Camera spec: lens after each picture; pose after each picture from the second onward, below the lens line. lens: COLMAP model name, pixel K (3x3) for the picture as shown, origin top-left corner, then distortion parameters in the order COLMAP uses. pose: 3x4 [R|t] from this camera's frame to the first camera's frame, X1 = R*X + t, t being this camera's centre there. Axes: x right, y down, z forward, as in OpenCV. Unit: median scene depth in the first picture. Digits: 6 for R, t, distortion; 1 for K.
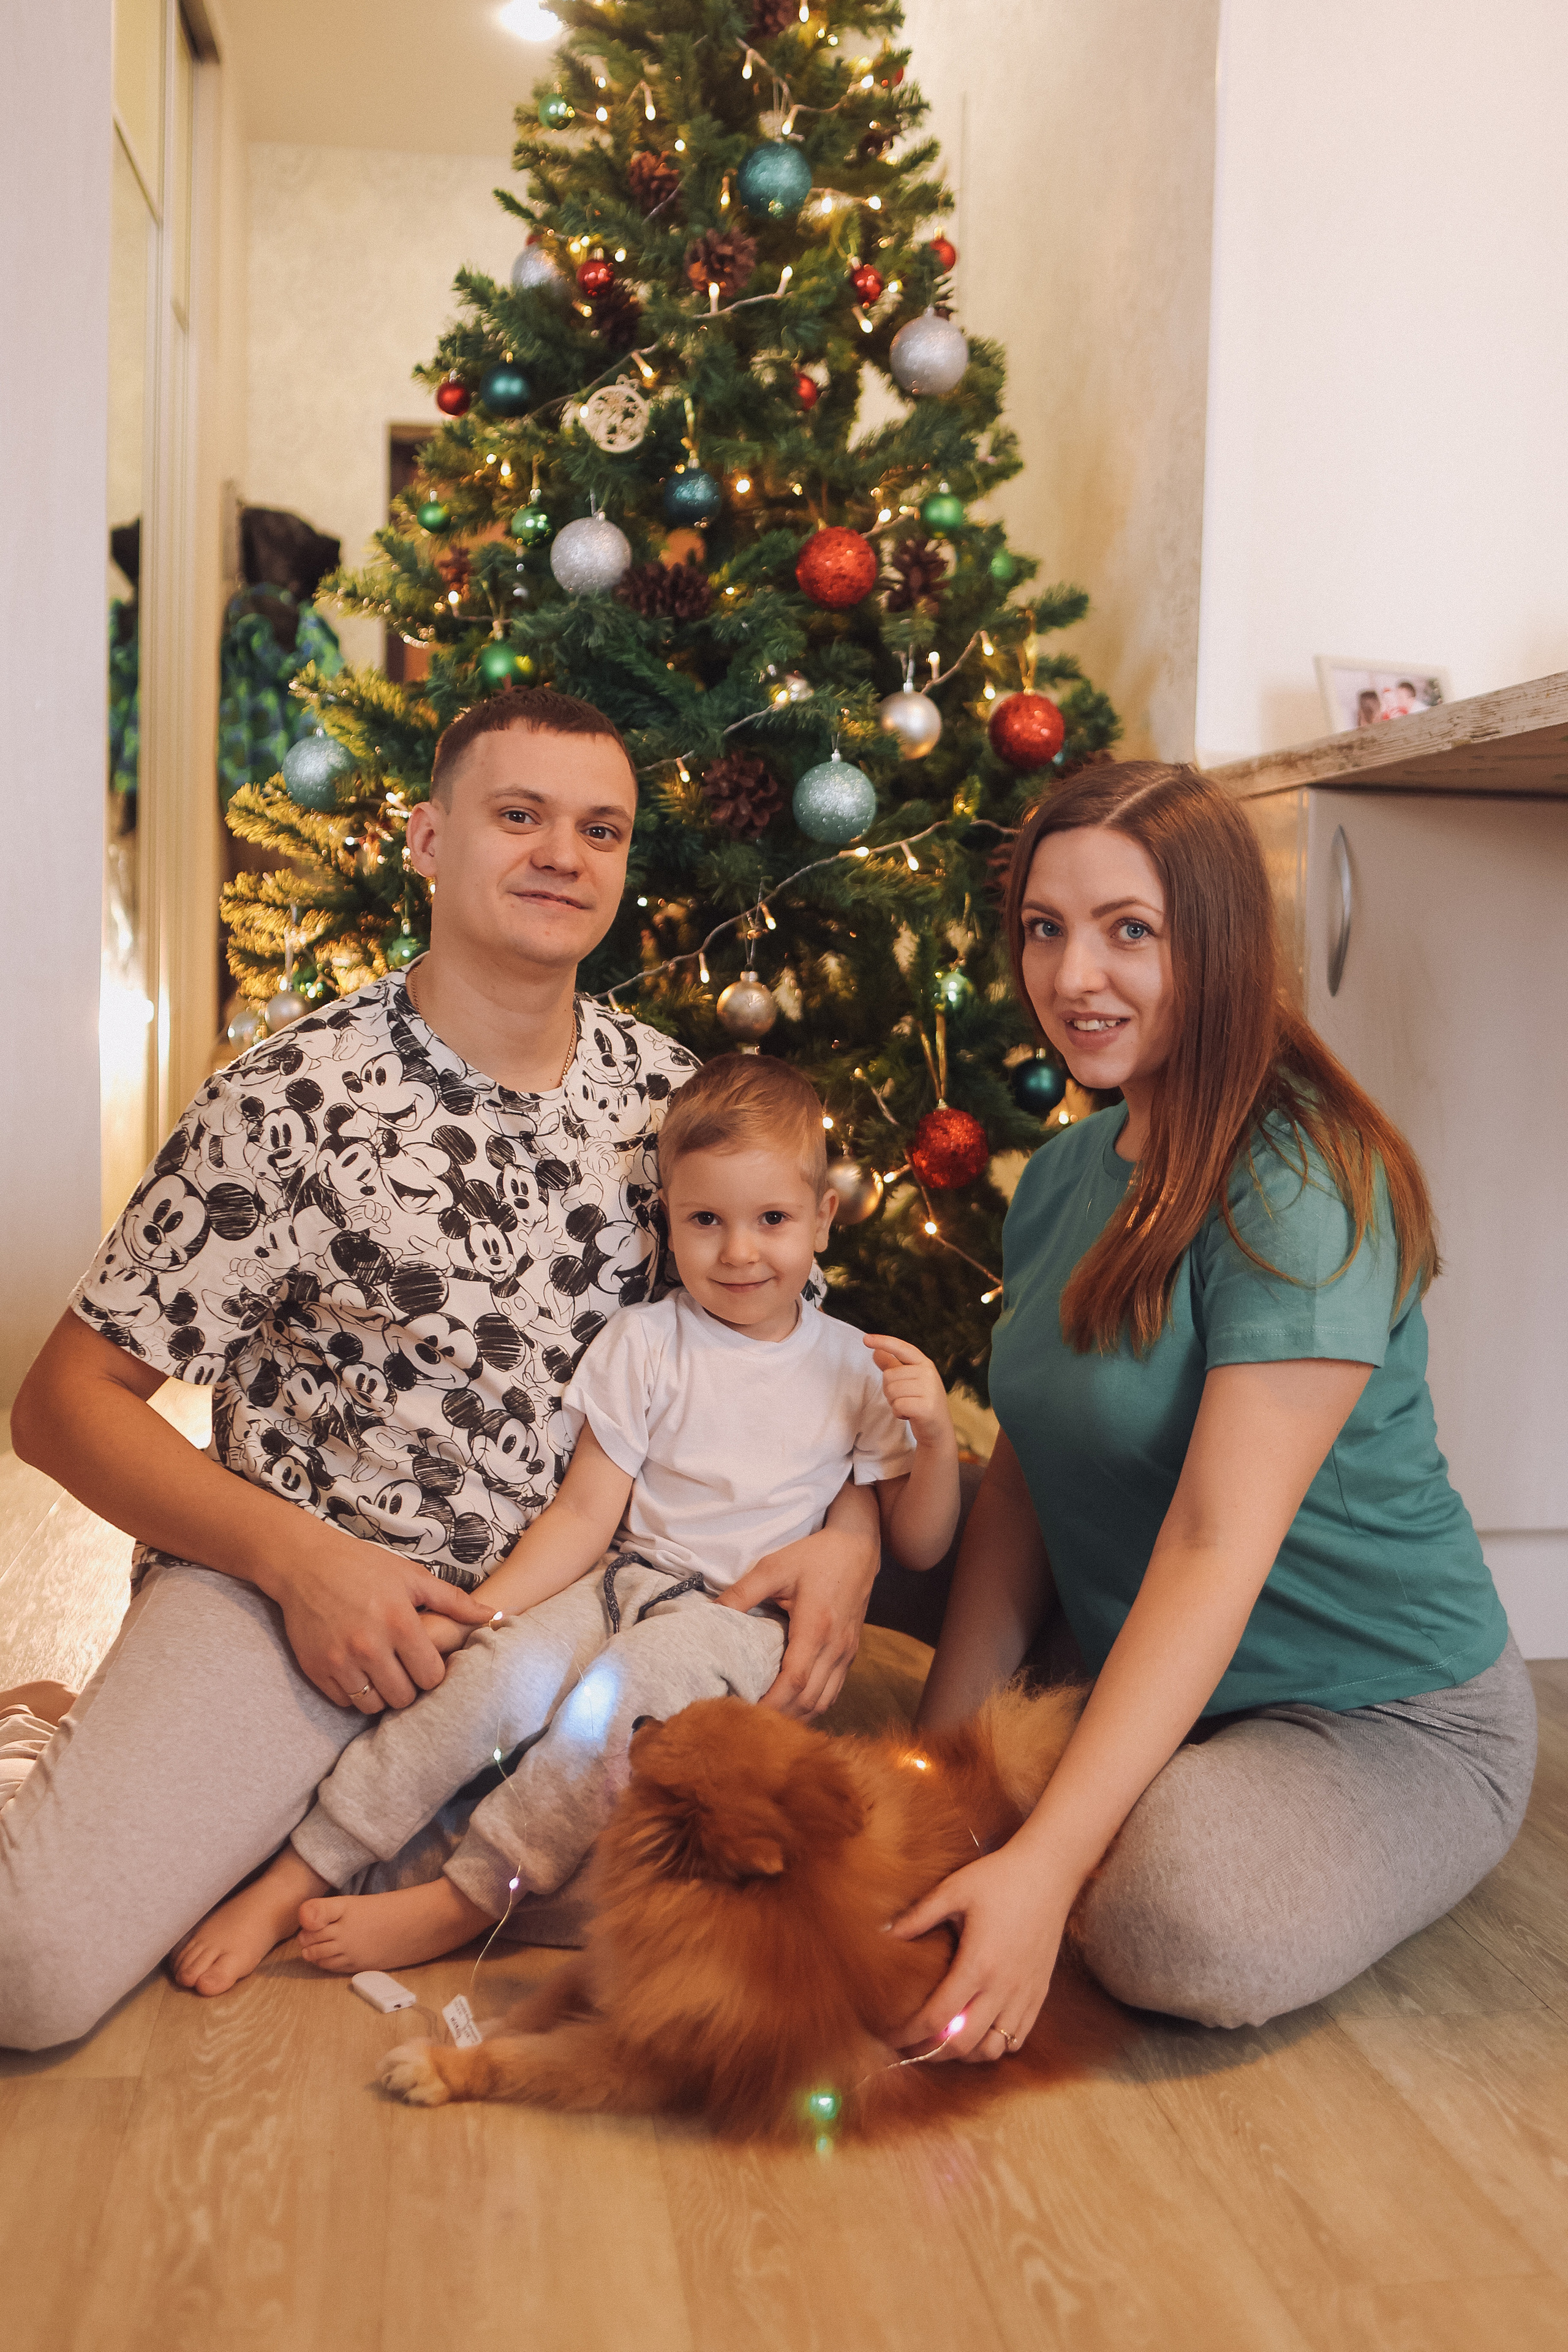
lens RADIAL K [[2321.0, 0, 778.0], [0, 2321.0, 1166.8], [0, 0, 1]] dist [-0.096667, 0.117829]
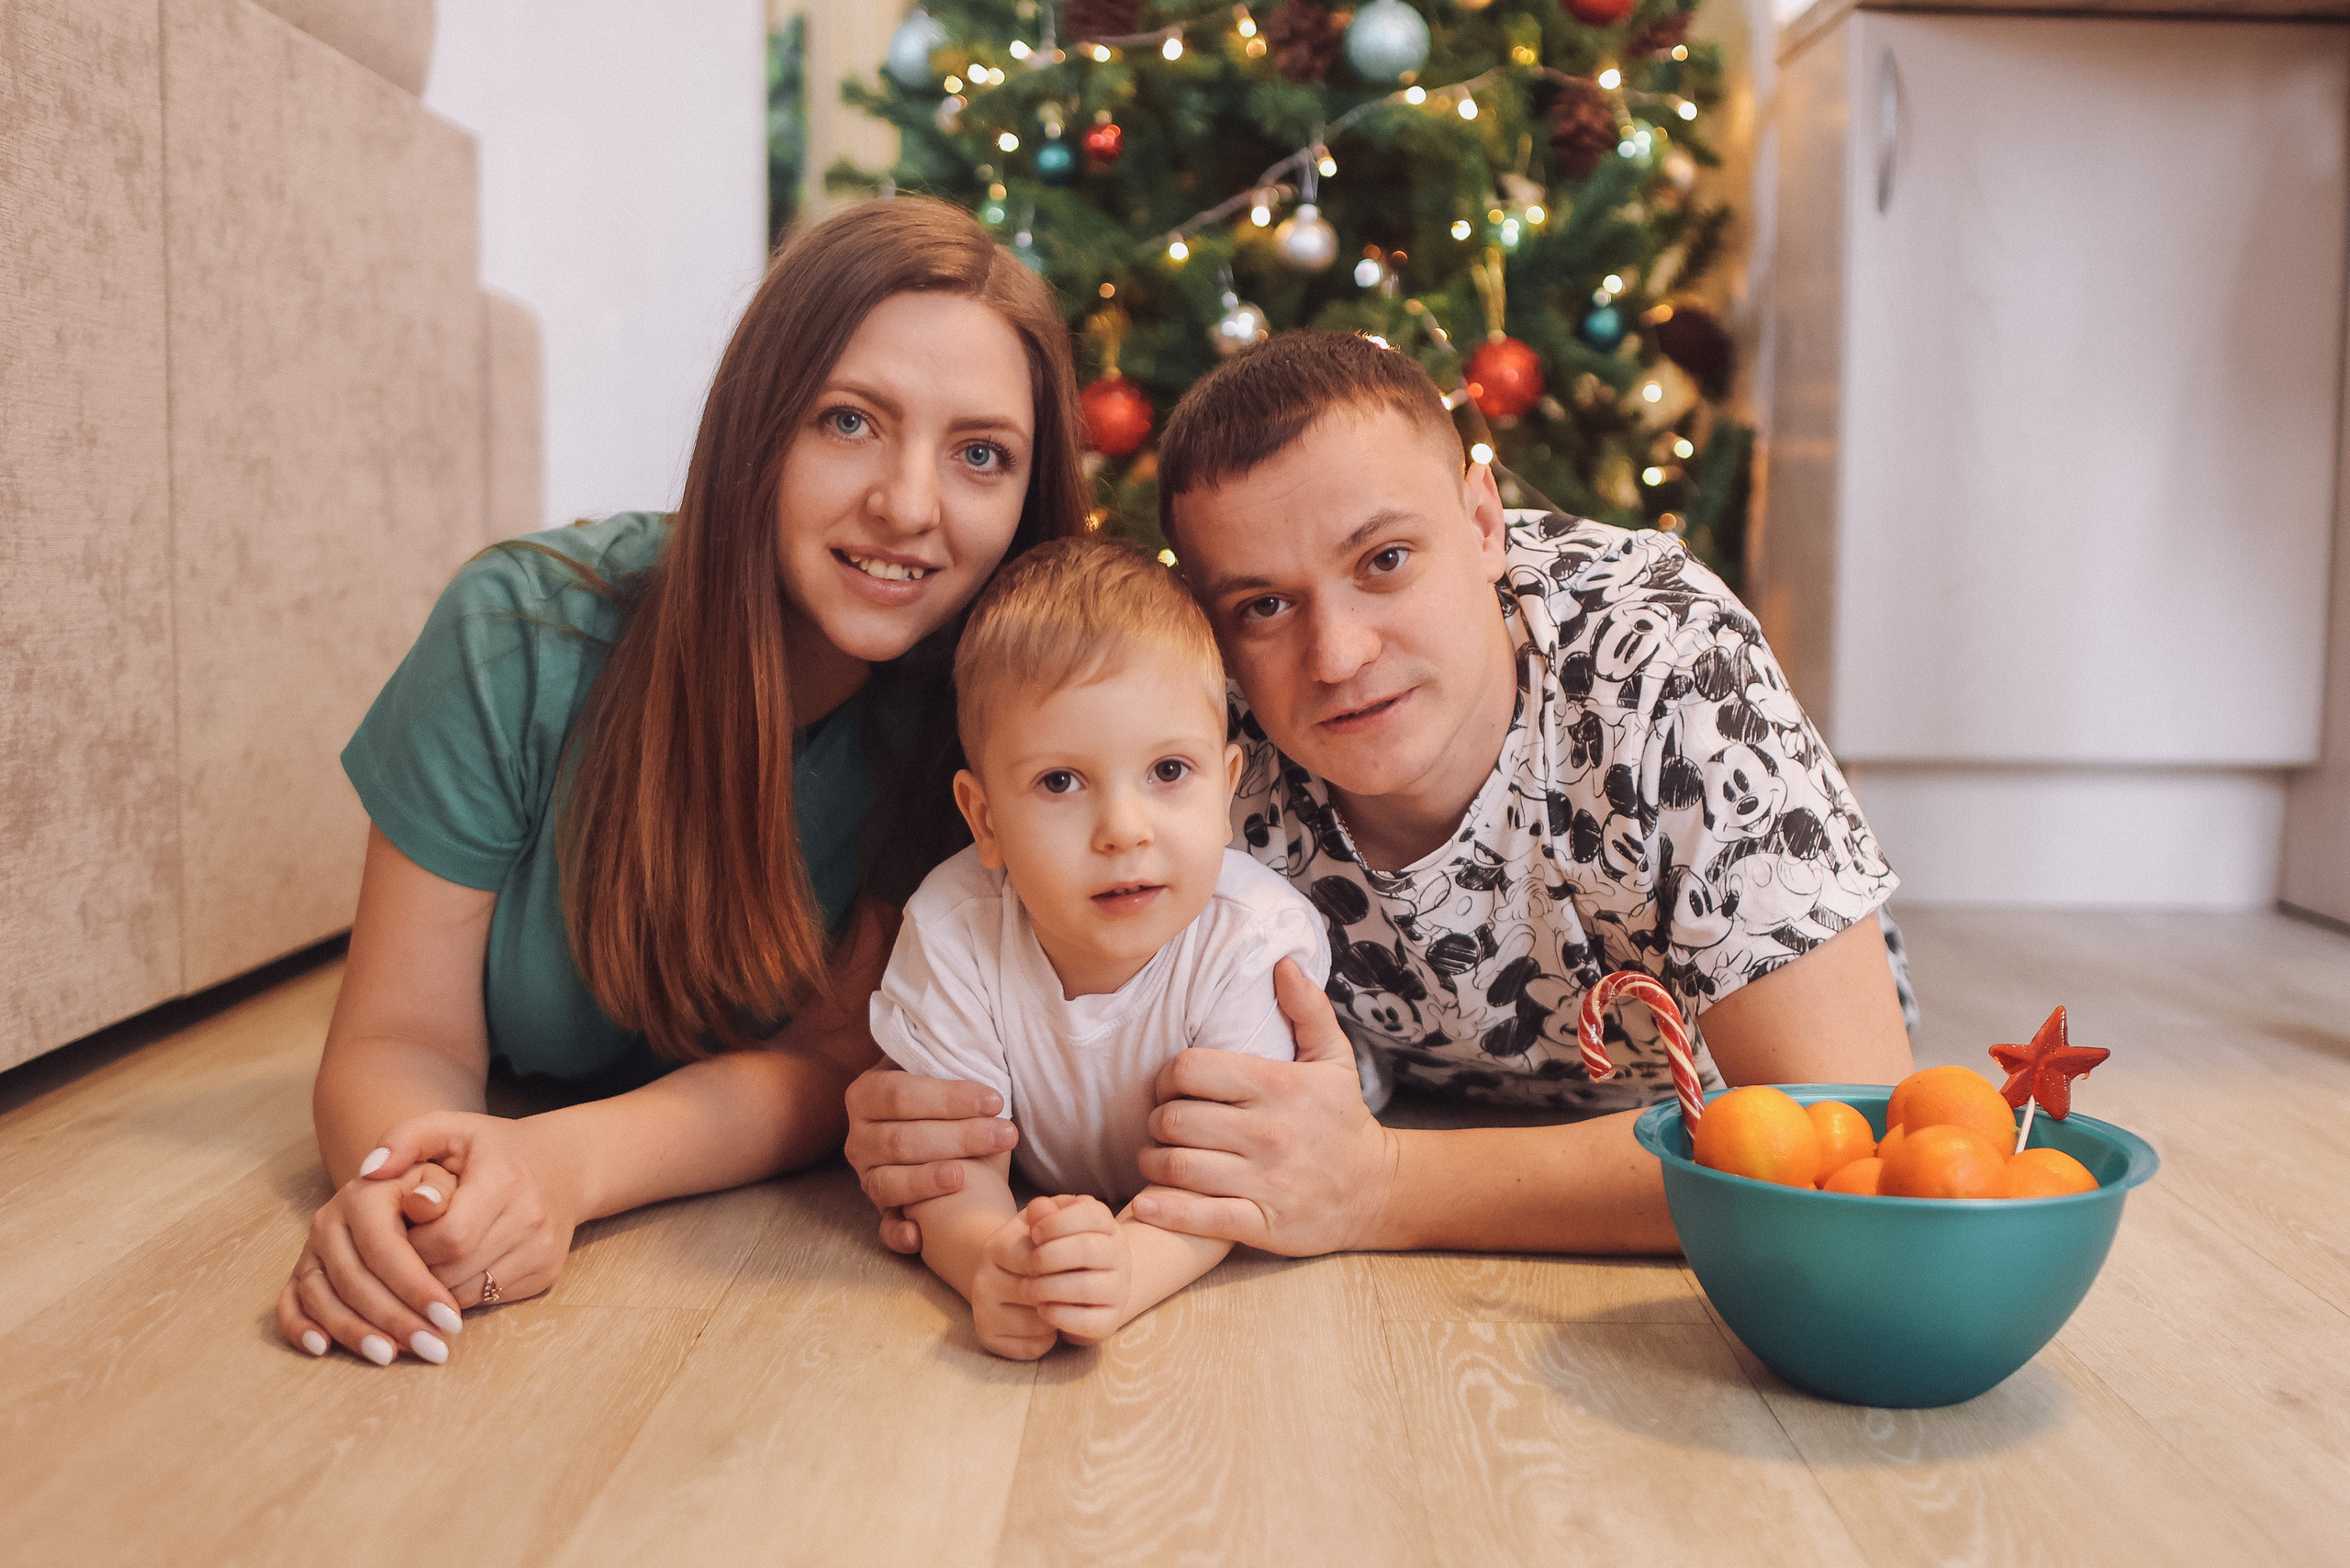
lens RADIAL K [[2565.1, 0, 1244.9], [0, 2565.1, 785.4], [0, 0, 1]] dist [-0.080369, 0.029498]
pose [[0.991298, 0.006132, -0.131497, 0.105302], [-0.003657, 0.999812, 0.019055, 0.143687], [0.131590, -0.018409, 0.991133, -0.138301]]
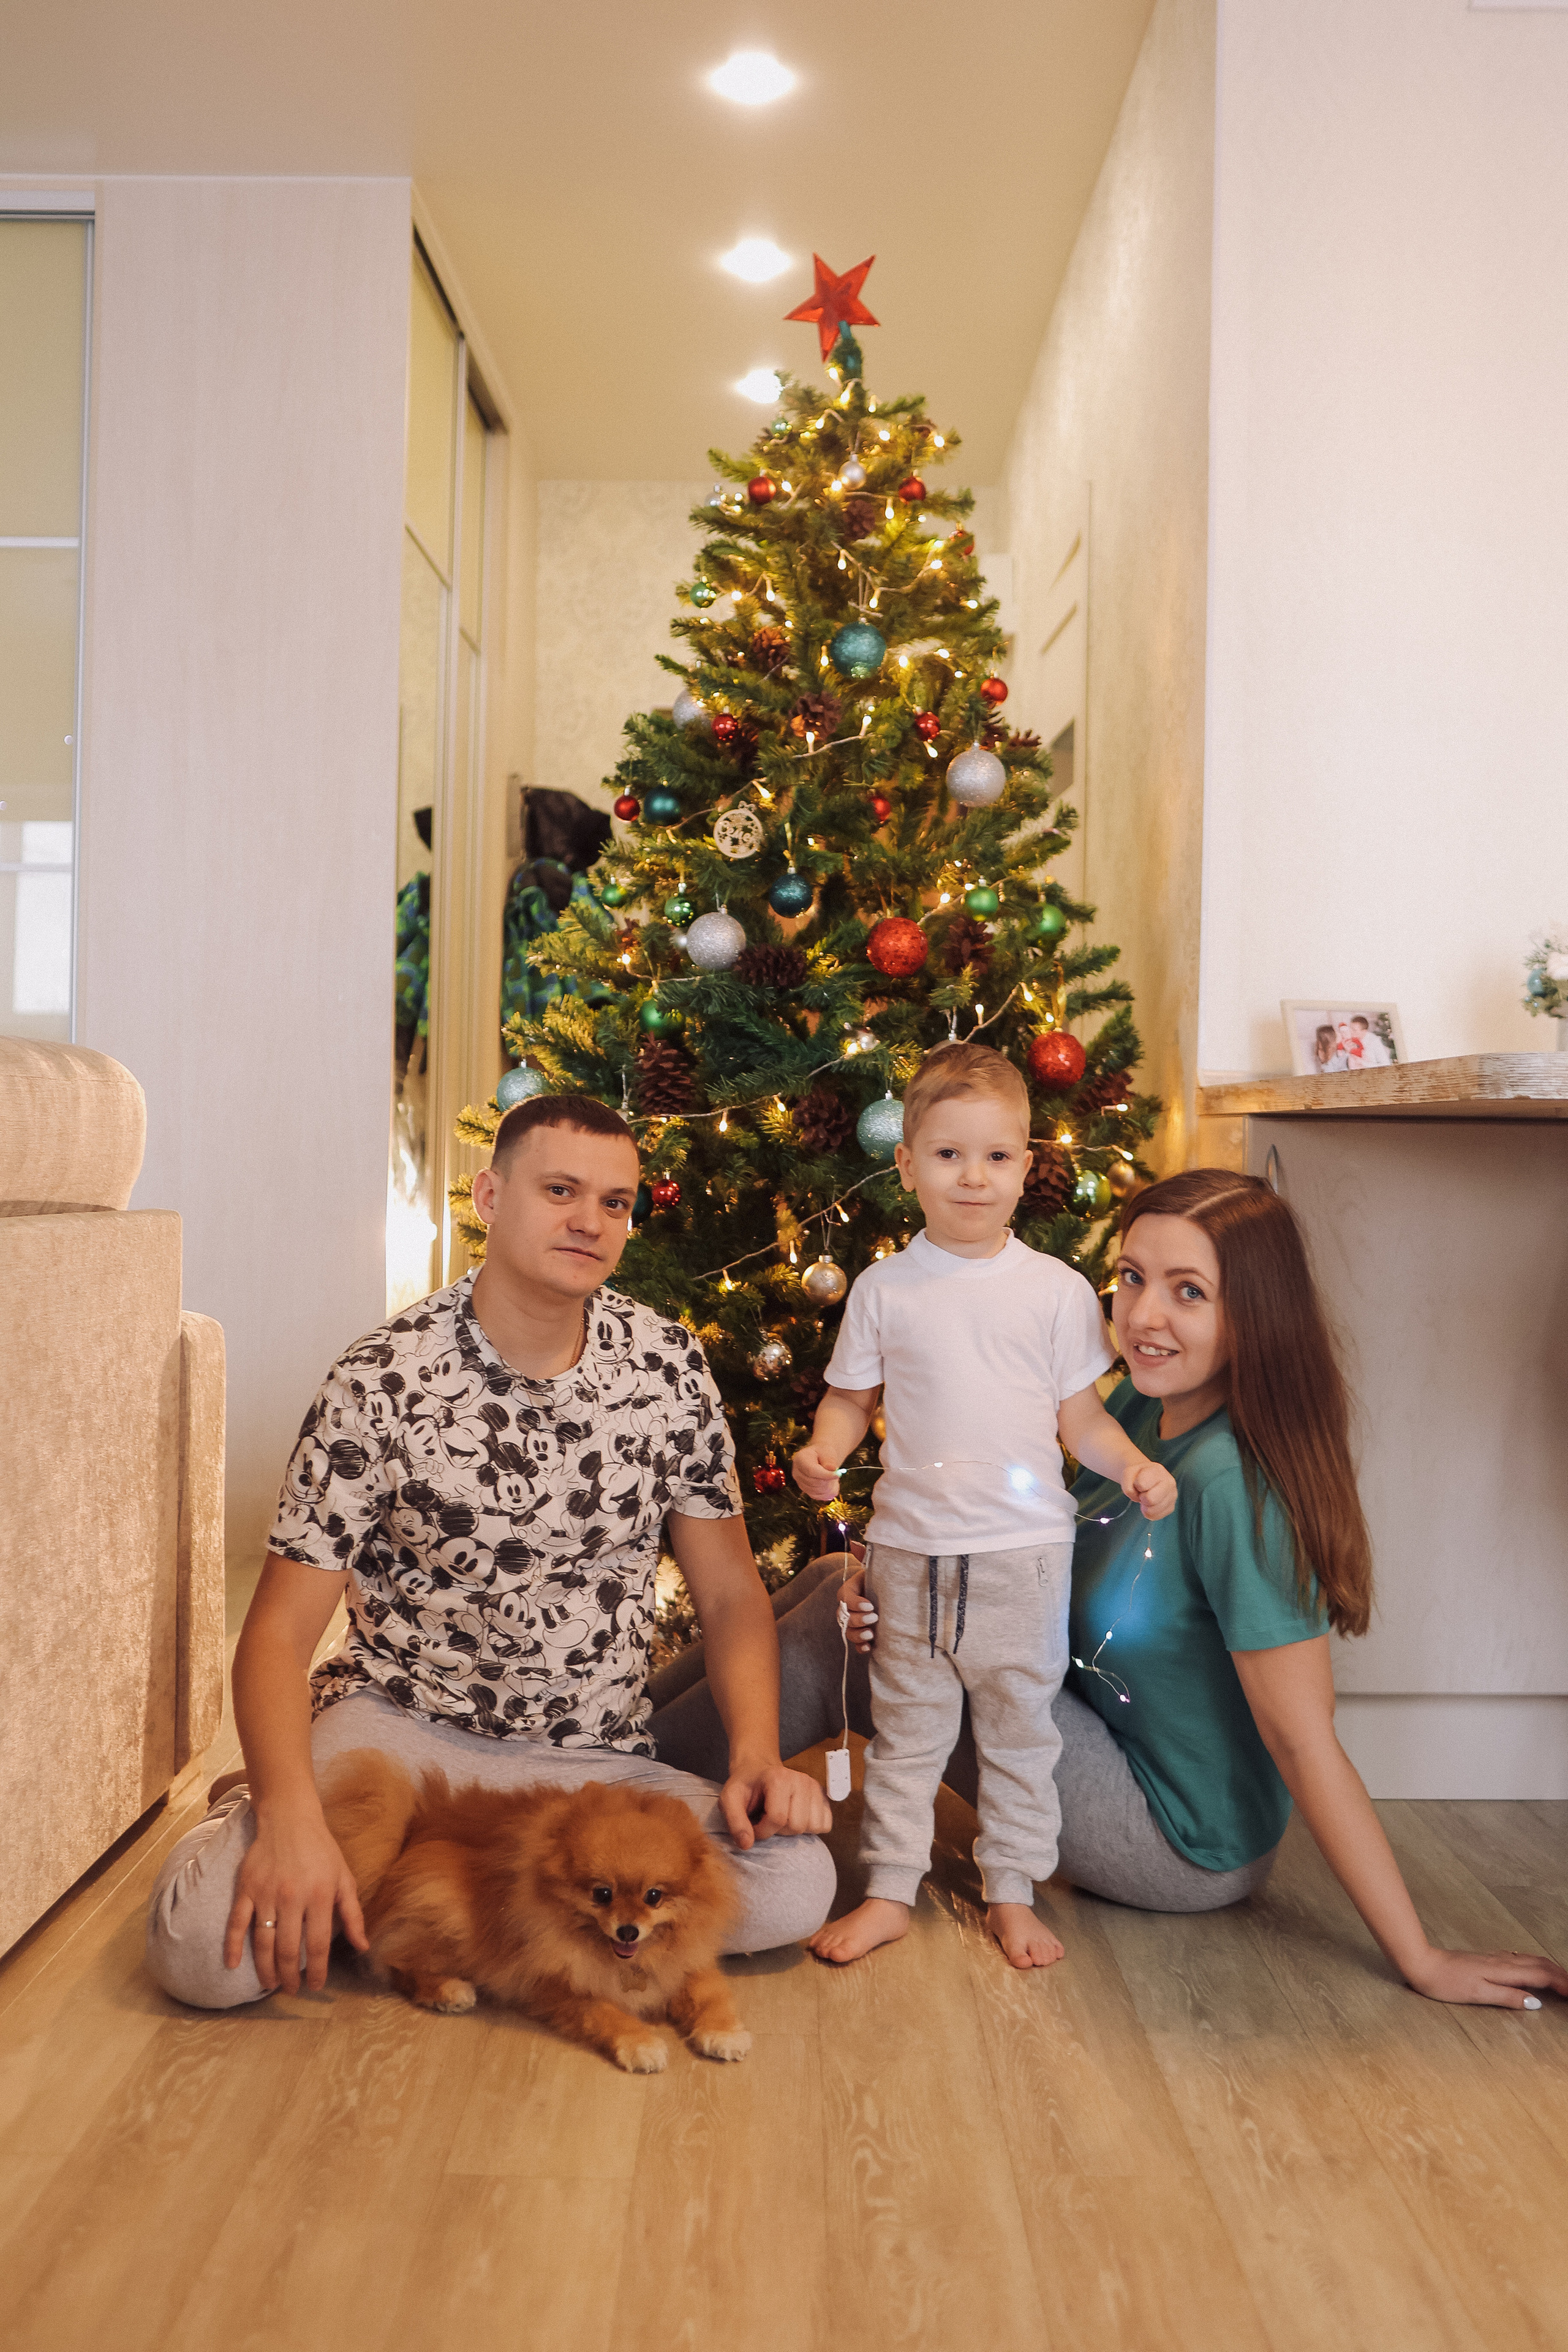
lens RADIAL K [[2321.0, 0, 778.0], [0, 2321.0, 1166.8], [0, 0, 1]] dist [-0.096667, 0.117829]
pose [[0.989387, -0.002162, -0.145290, 0.145187], [-0.007057, 0.997995, -0.062906, -0.047496], [0.145135, 0.063263, 0.987387, -0.307017]]
